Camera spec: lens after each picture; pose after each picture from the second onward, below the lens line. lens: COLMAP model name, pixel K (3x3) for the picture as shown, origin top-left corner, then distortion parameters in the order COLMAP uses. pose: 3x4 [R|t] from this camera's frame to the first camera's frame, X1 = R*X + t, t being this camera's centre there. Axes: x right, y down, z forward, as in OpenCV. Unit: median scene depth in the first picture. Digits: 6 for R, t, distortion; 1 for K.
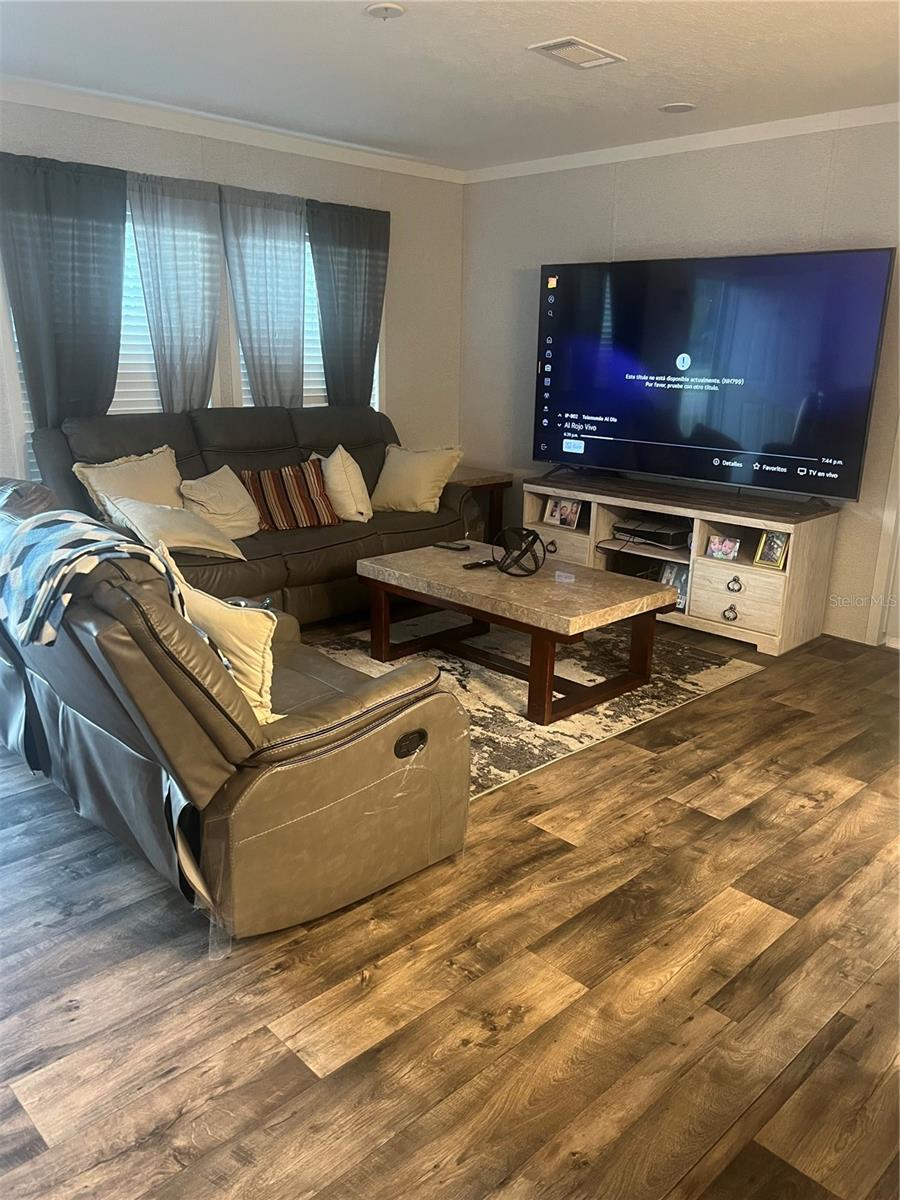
lens RADIAL K [[935.5, 0, 448.5], [0, 935.5, 598.9], [0, 0, 1]] dist [0.064180, -0.084268]
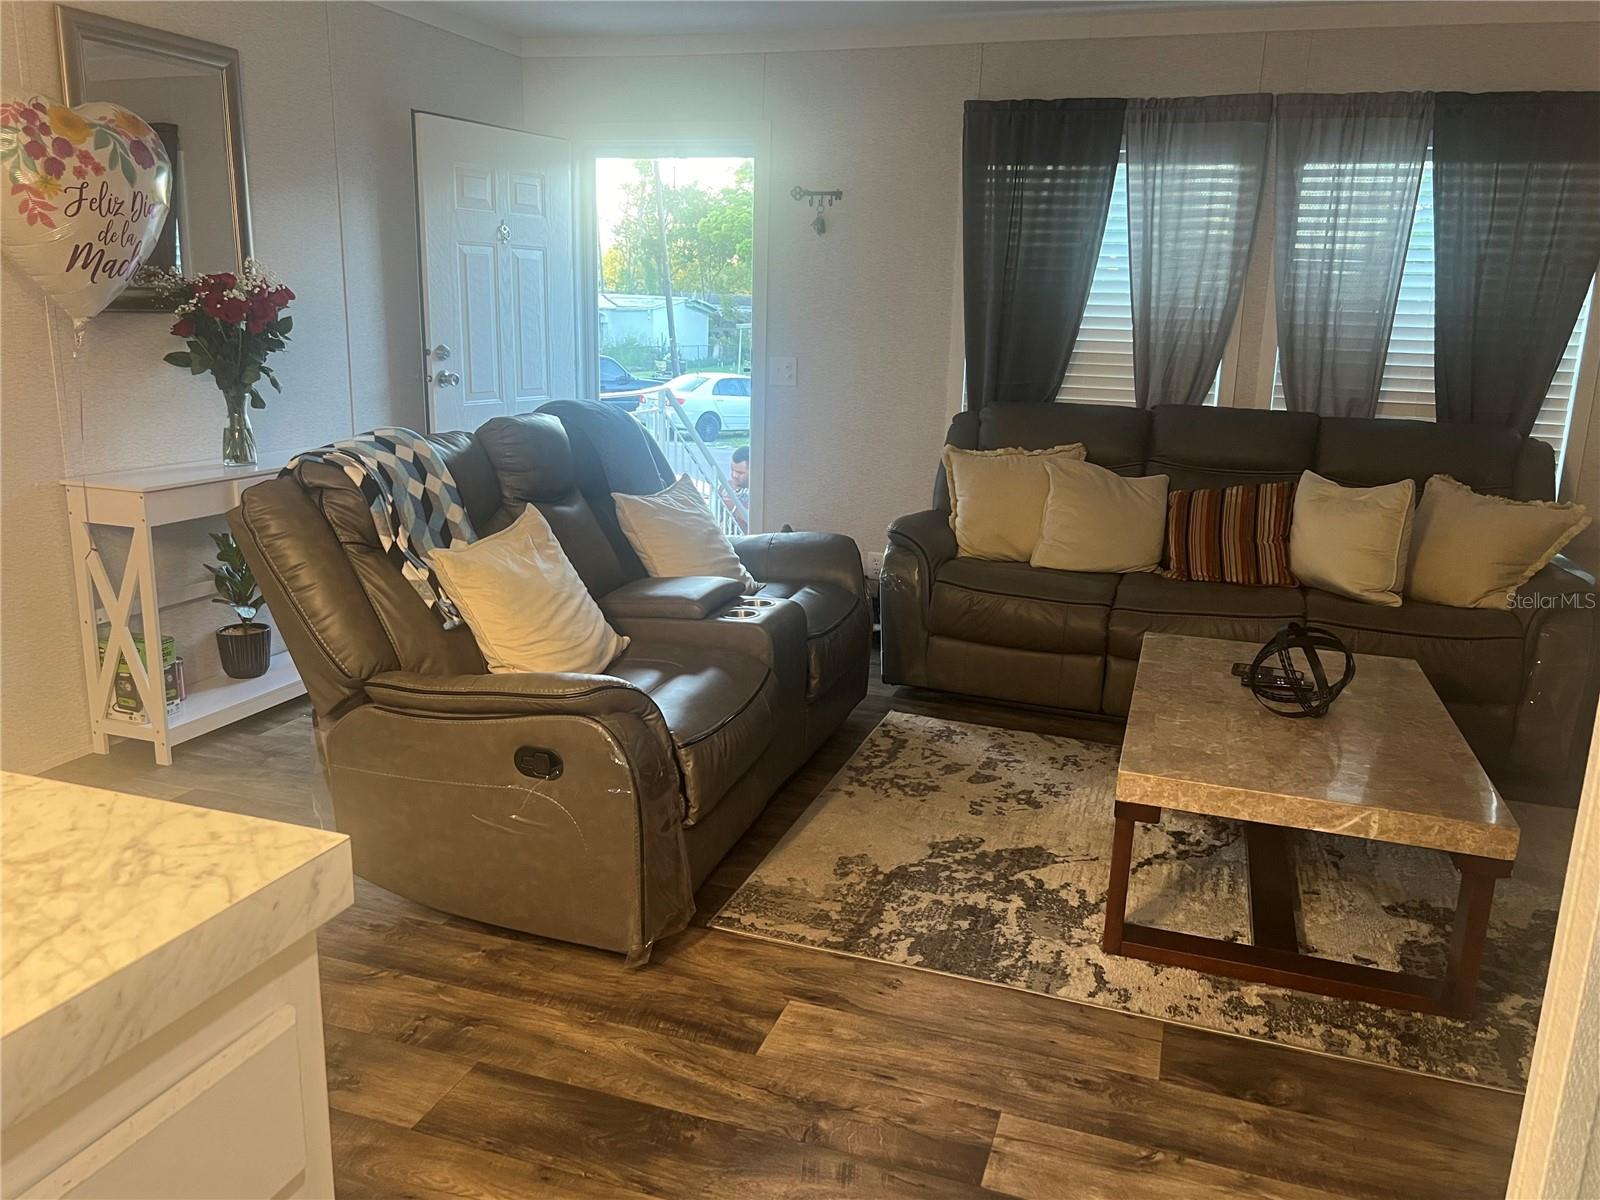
lens RADIAL K [[1247.4, 0, 773.8], [0, 1247.4, 571.2], [0, 0, 1]] dist [0.064180, -0.084268]
pose [[0.441613, 0.177155, -0.879542, 0.666812], [-0.259716, 0.963583, 0.063681, -0.086467], [0.858793, 0.200309, 0.471541, 0.437411]]
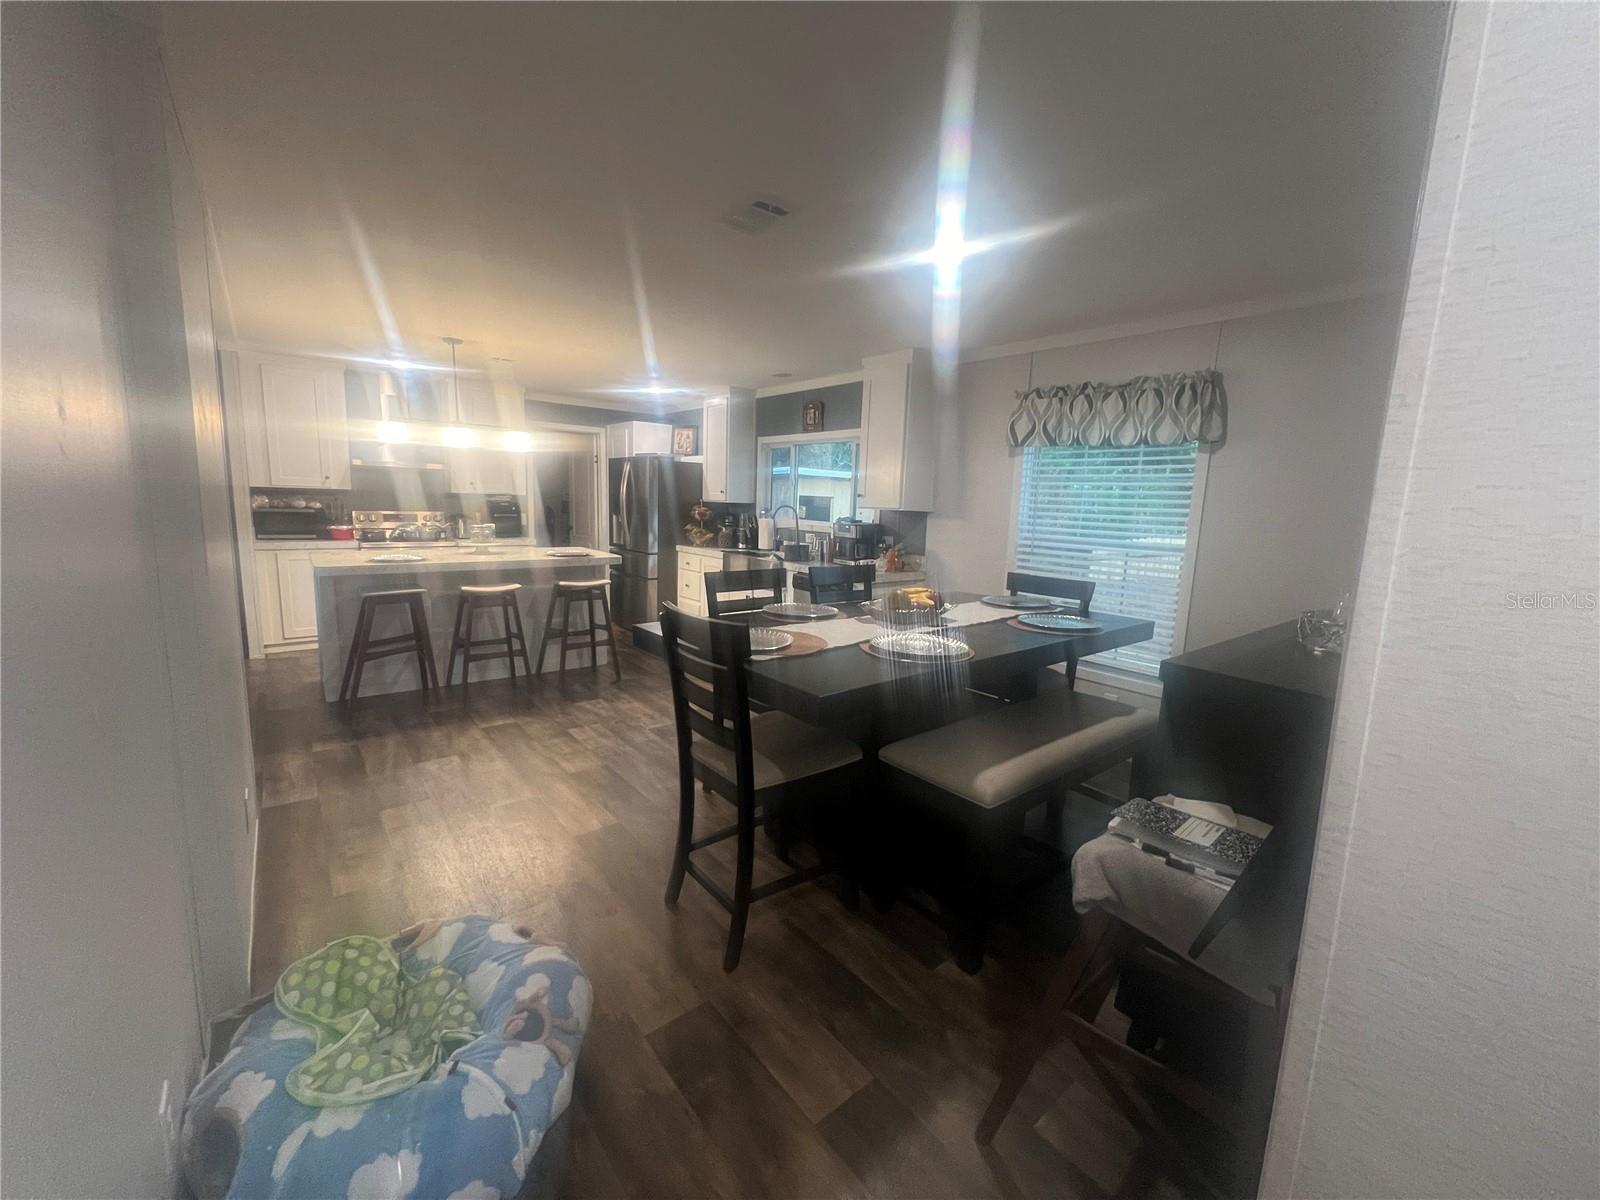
lens RADIAL K [[637.6, 0, 800.0], [0, 637.6, 600.0], [0, 0, 1]] dist [0.001625, -0.000381]
pose [[-0.087952, 0.129392, -0.987685, 1.282259], [-0.303410, 0.940934, 0.150286, -0.305351], [0.948792, 0.312892, -0.043498, 1.214388]]
